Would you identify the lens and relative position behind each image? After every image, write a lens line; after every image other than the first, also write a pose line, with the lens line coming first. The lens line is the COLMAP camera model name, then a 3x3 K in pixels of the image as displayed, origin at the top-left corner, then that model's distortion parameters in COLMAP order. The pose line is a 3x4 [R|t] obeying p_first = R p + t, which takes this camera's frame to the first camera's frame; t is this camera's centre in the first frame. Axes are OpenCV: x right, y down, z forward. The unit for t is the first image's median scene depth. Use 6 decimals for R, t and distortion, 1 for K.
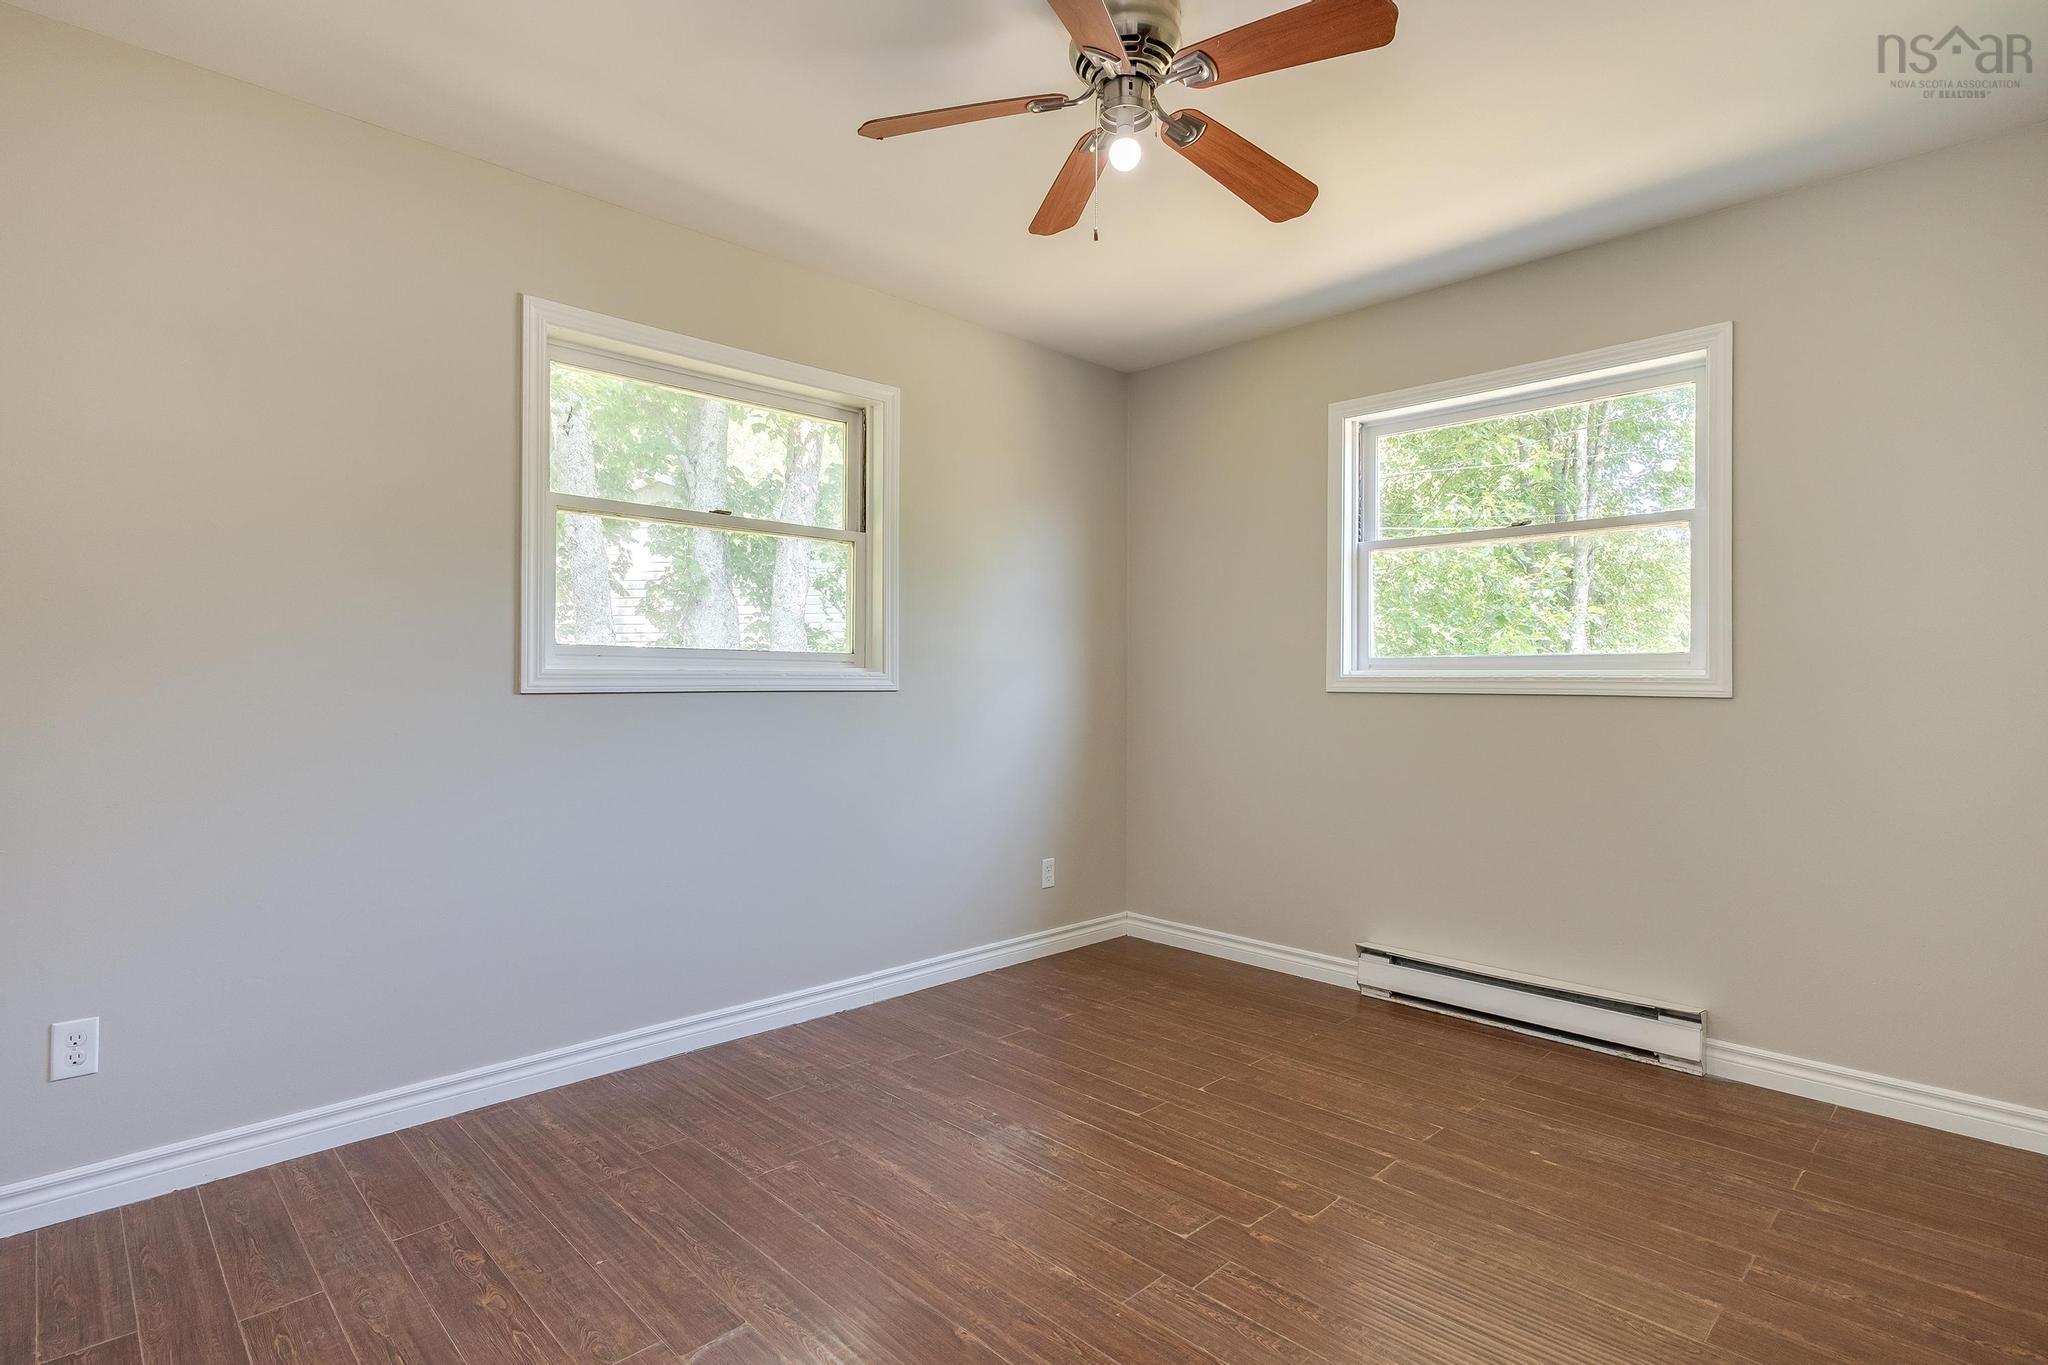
lens RADIAL K [[1012.3, 0, 1010.9], [0, 1012.3, 684.6], [0, 0, 1]] dist [-0.001948, 0.001924]
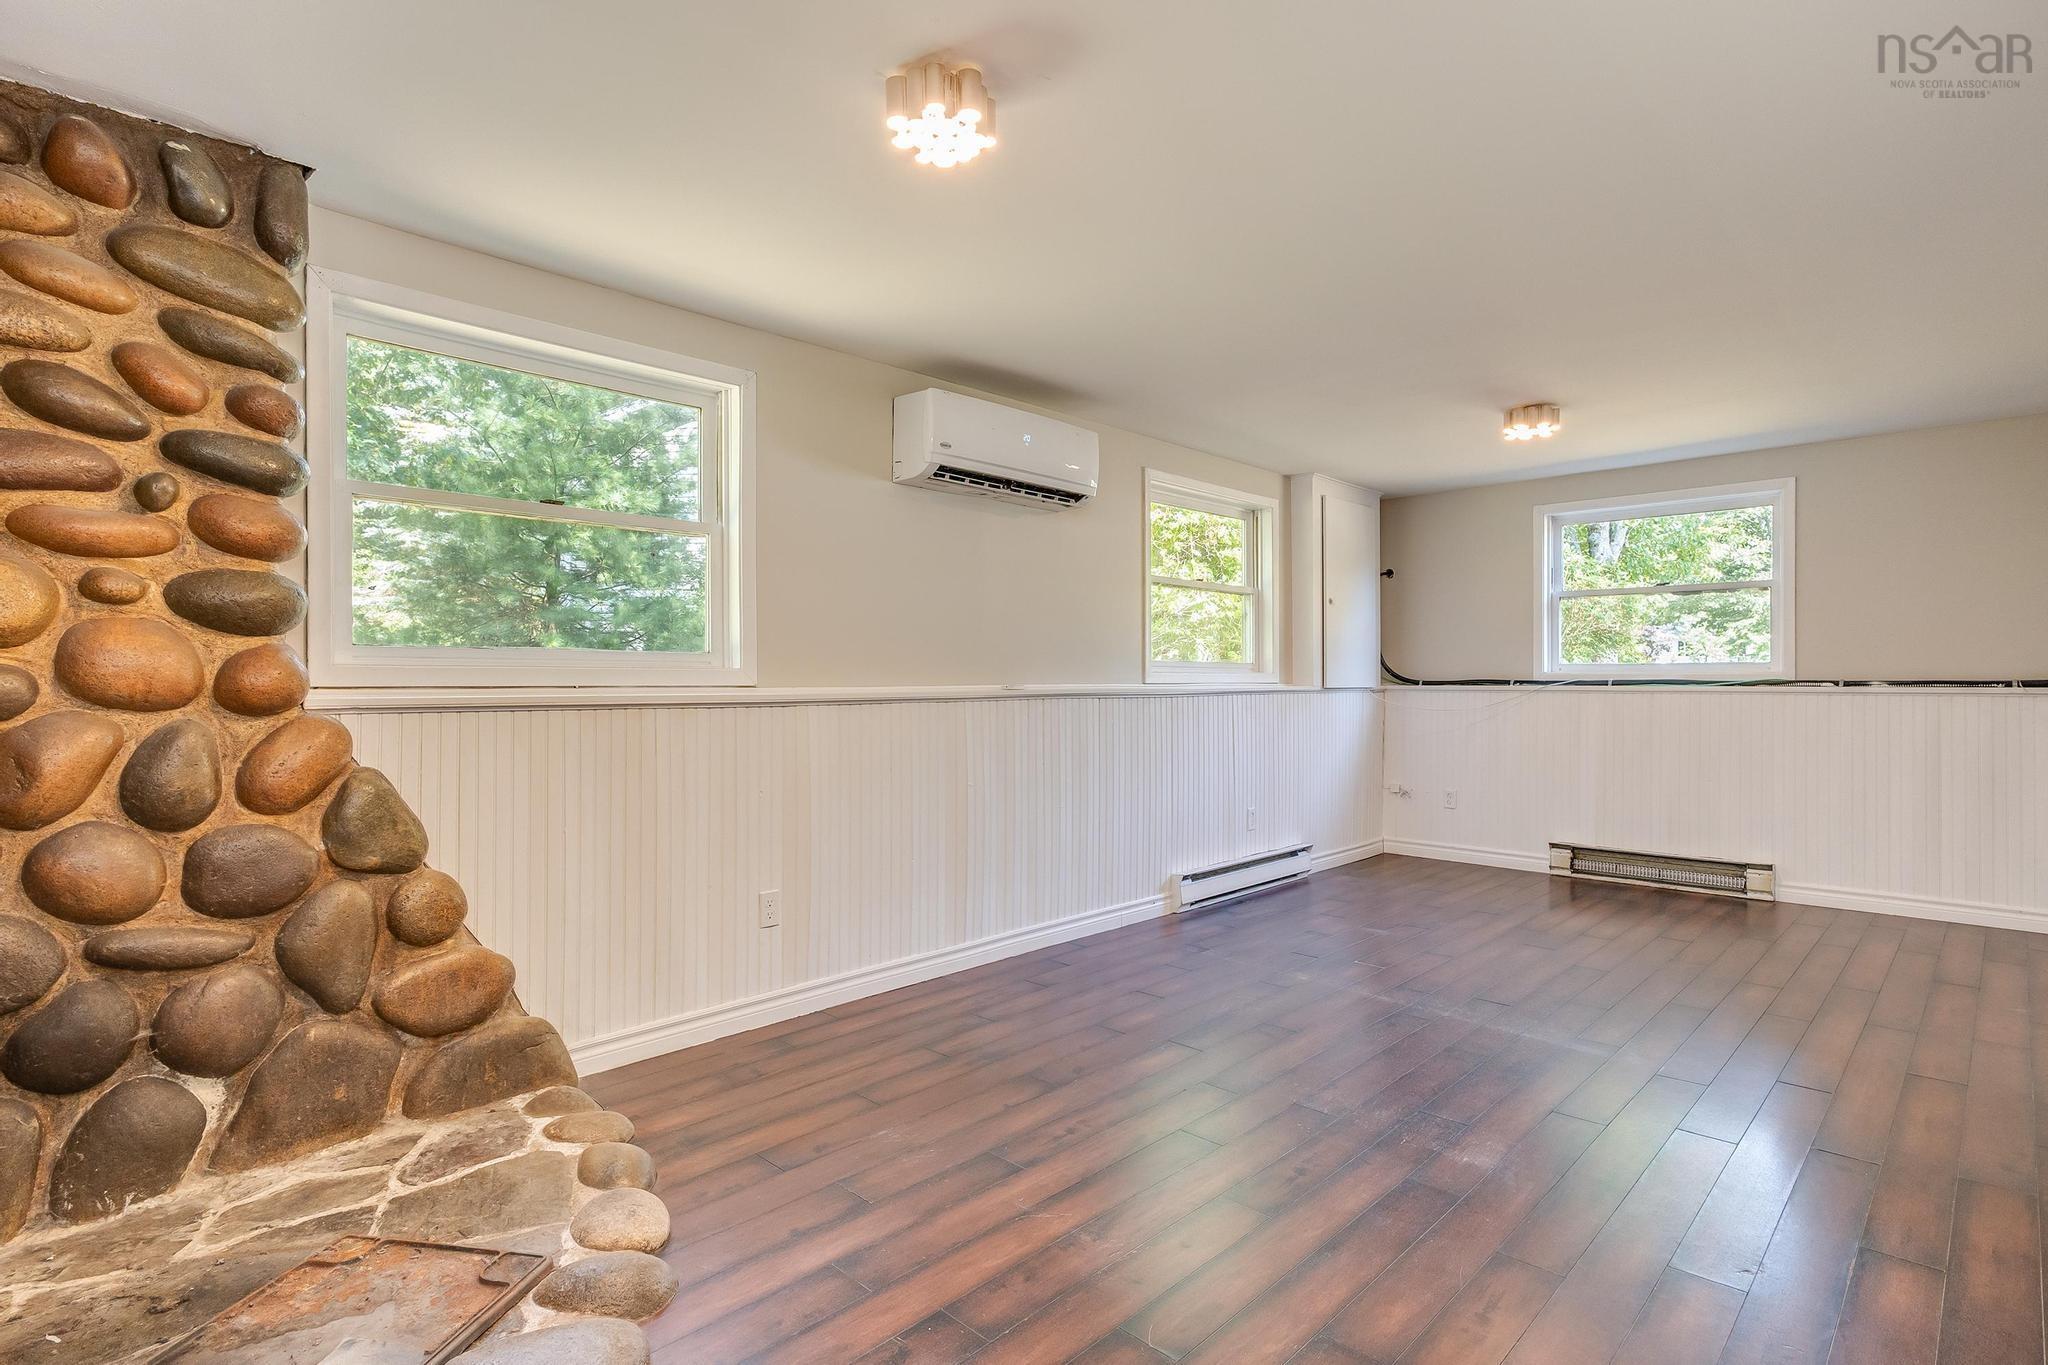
lens RADIAL K [[1012.3, 0, 1026.7], [0, 1012.3, 683.5], [0, 0, 1]] dist [-0.001948, 0.001924]
pose [[0.999813, -0.004433, 0.018849, -0.551177], [0.004365, 0.999984, 0.003689, -0.002502], [-0.018865, -0.003606, 0.999816, -0.625483]]
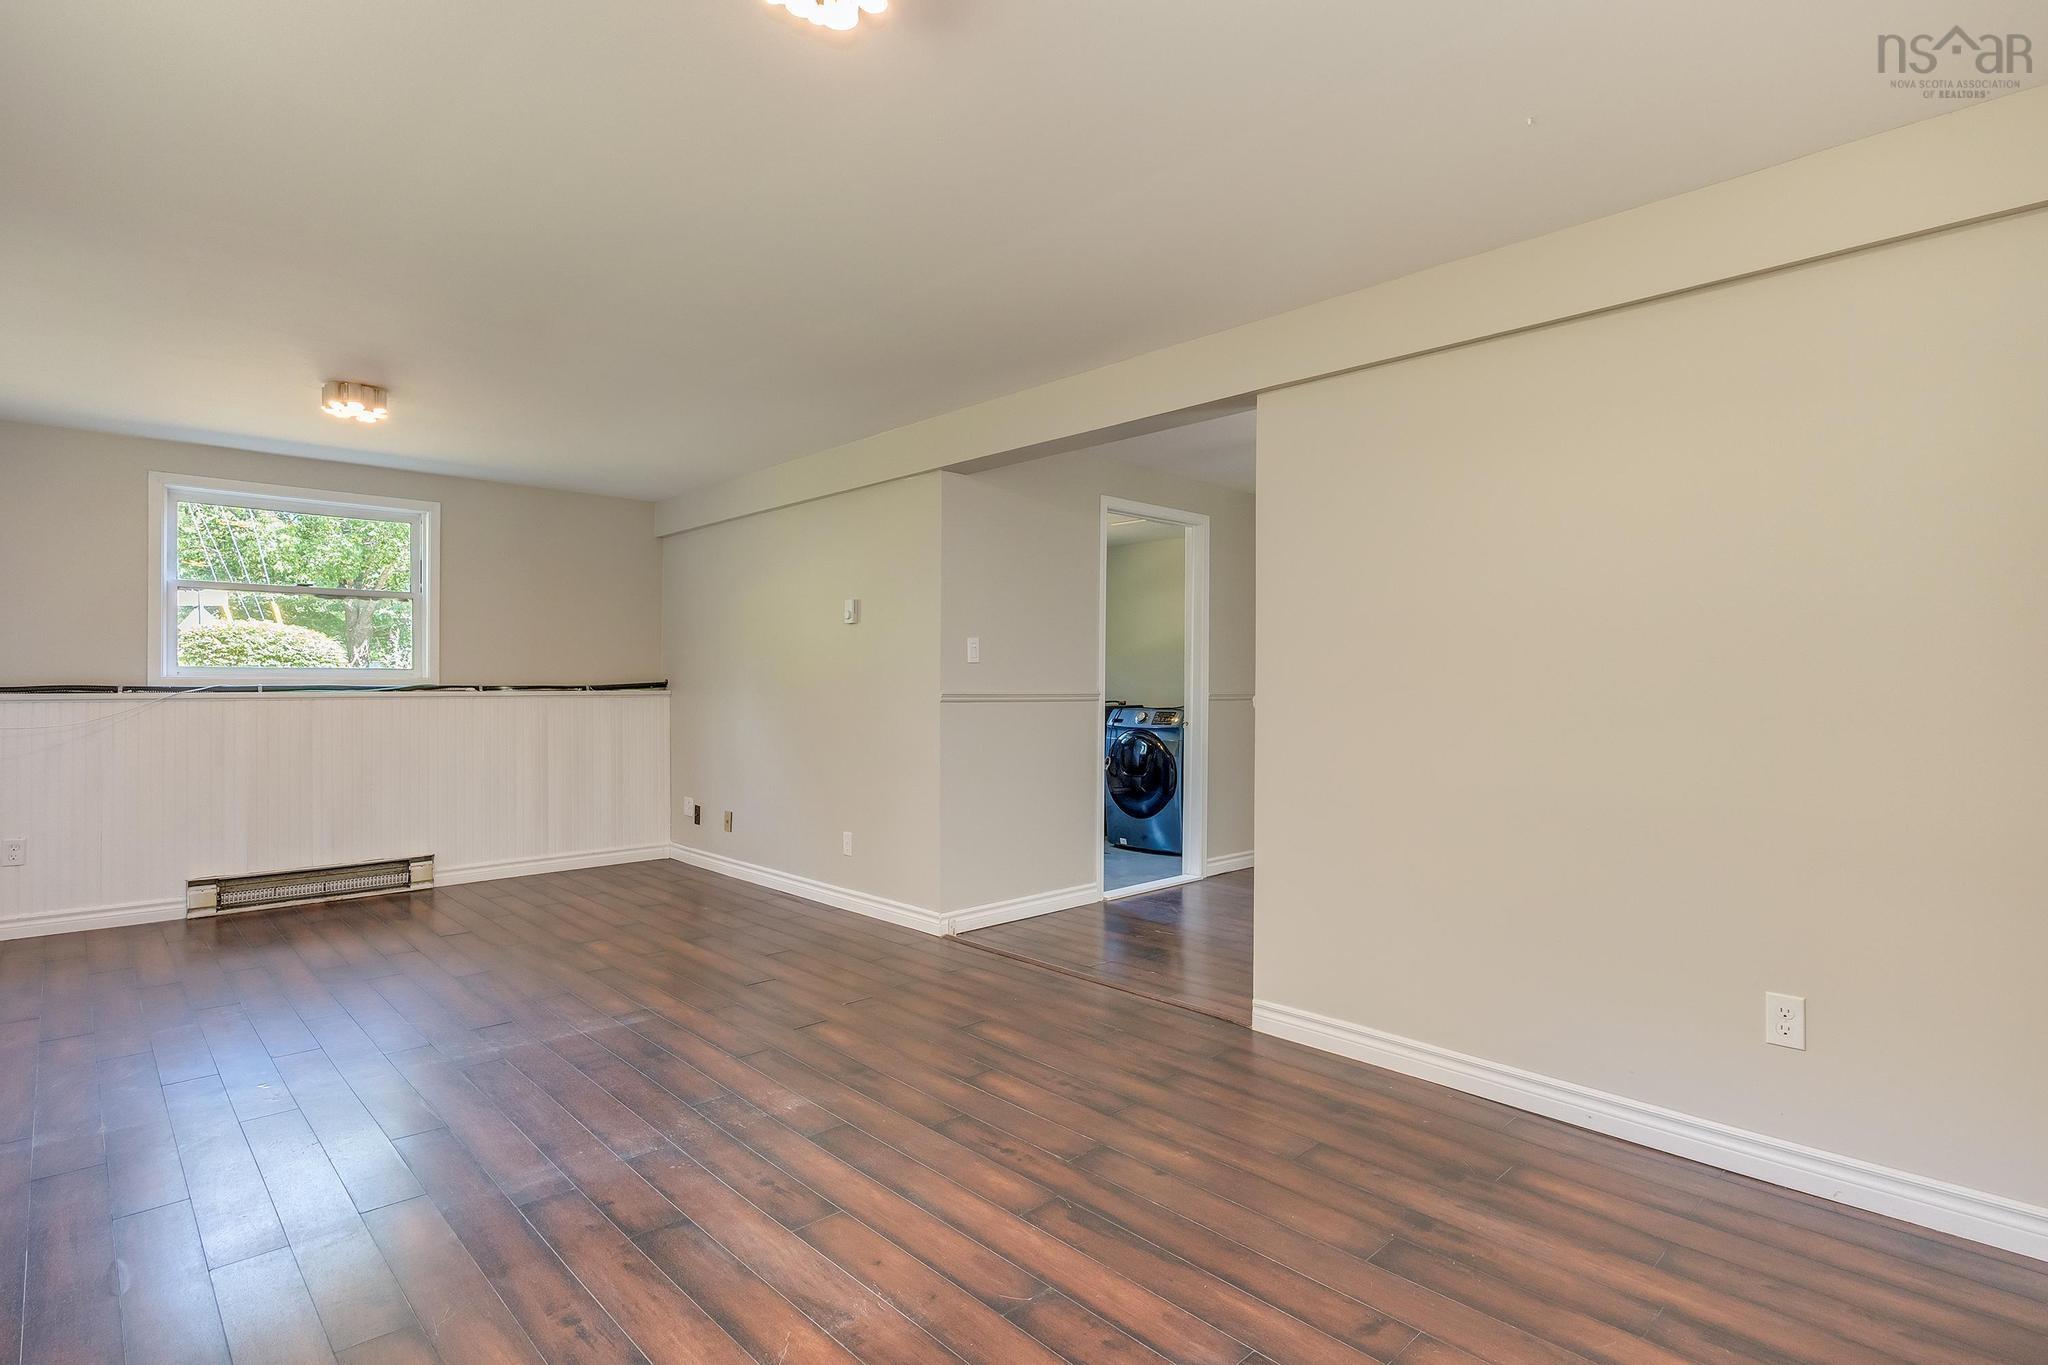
lens RADIAL K [[1012.3, 0, 1018.3], [0, 1012.3, 680.2], [0, 0, 1]] dist [-0.001948, 0.001924]
pose [[0.024039, -0.003235, 0.999706, -1.035801], [-0.001004, 0.999994, 0.003260, -0.012241], [-0.999711, -0.001082, 0.024036, -0.132010]]
